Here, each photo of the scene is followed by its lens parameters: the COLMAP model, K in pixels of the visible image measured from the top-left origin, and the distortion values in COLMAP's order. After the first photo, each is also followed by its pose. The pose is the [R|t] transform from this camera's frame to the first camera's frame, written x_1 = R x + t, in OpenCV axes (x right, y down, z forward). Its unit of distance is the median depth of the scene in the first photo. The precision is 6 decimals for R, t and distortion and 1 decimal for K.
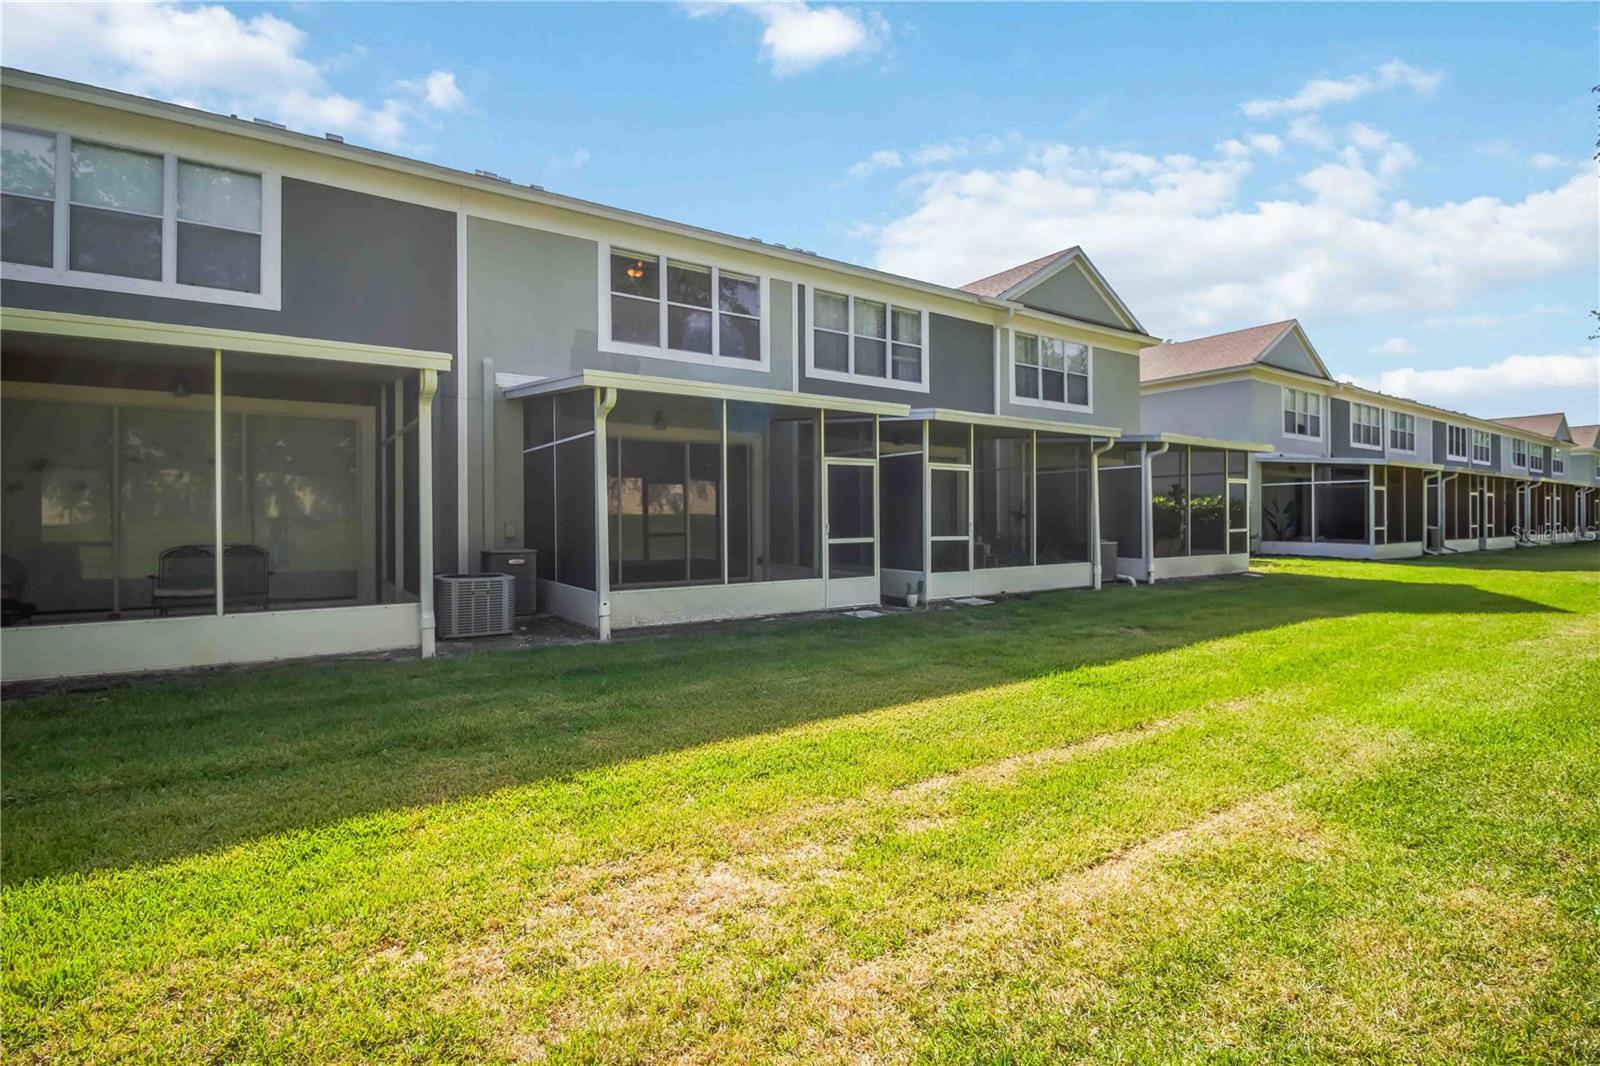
lens RADIAL K [[741.2, 0, 800.0], [0, 741.2, 533.0], [0, 0, 1]] dist [-0.000683, -0.000354]
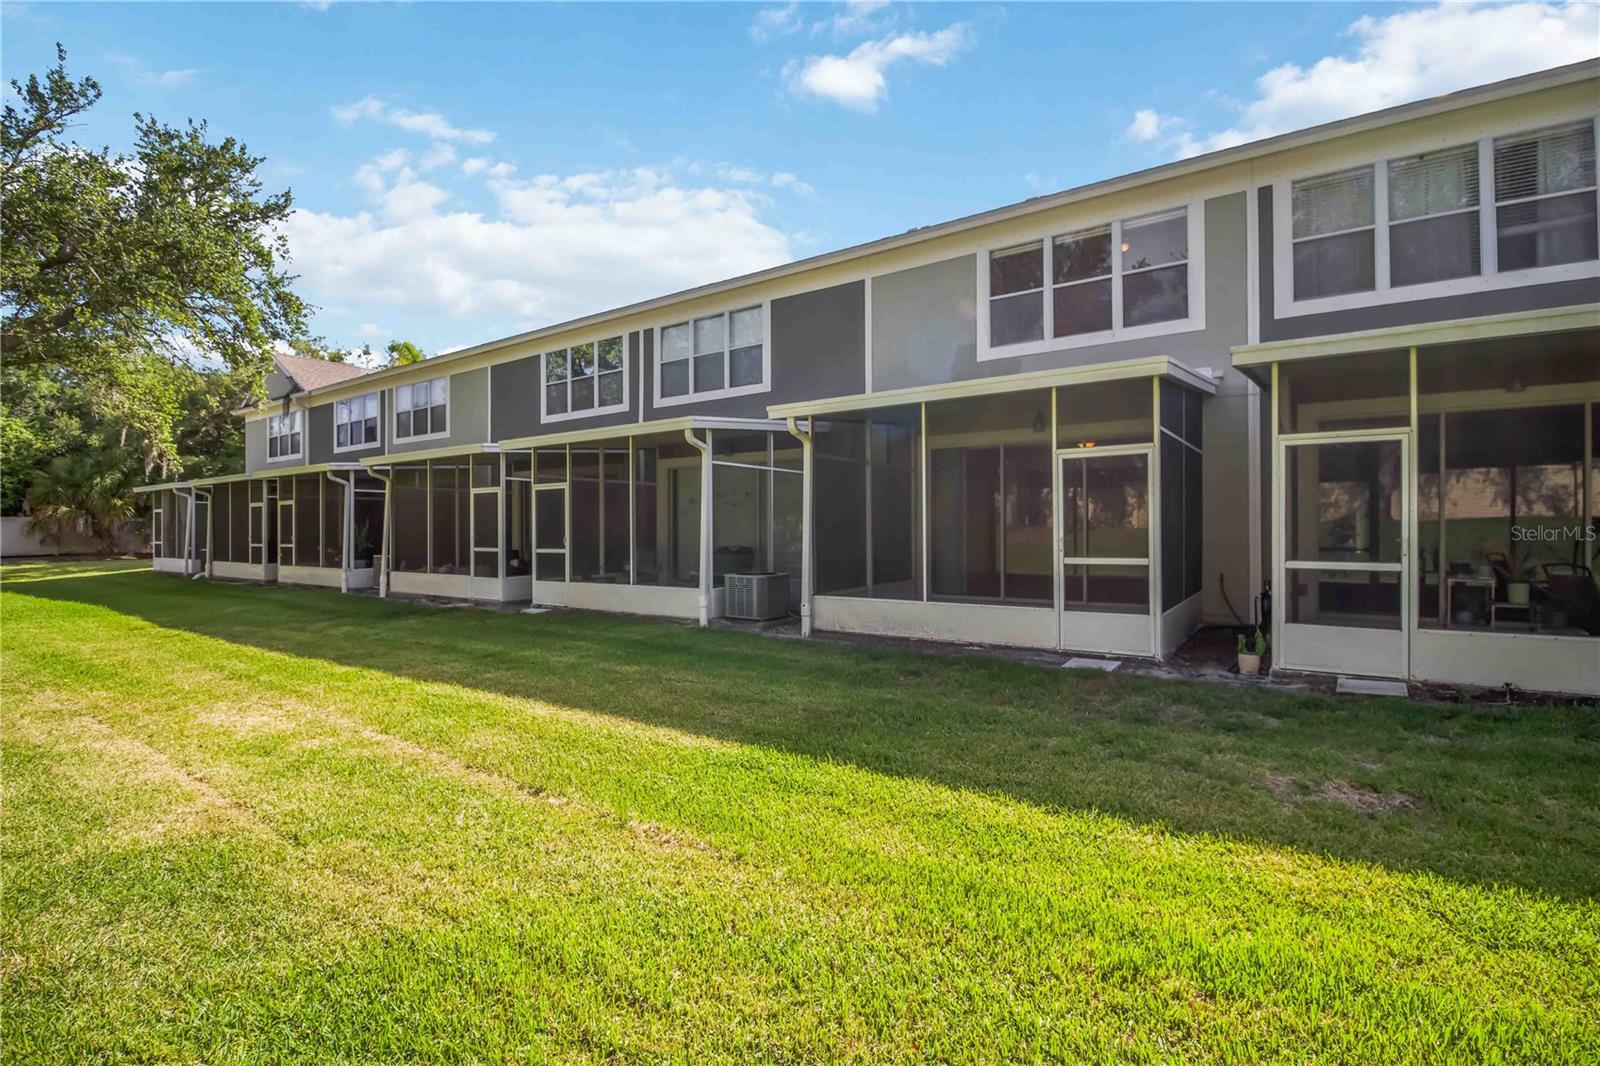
lens RADIAL K [[770.0, 0, 800.0], [0, 770.0, 533.0], [0, 0, 1]] dist [-0.003815, -0.000723]
pose [[0.350672, 0.002239, -0.936495, 0.657639], [-0.011075, 0.999937, -0.001756, -0.009896], [0.936433, 0.010987, 0.350675, 0.440265]]
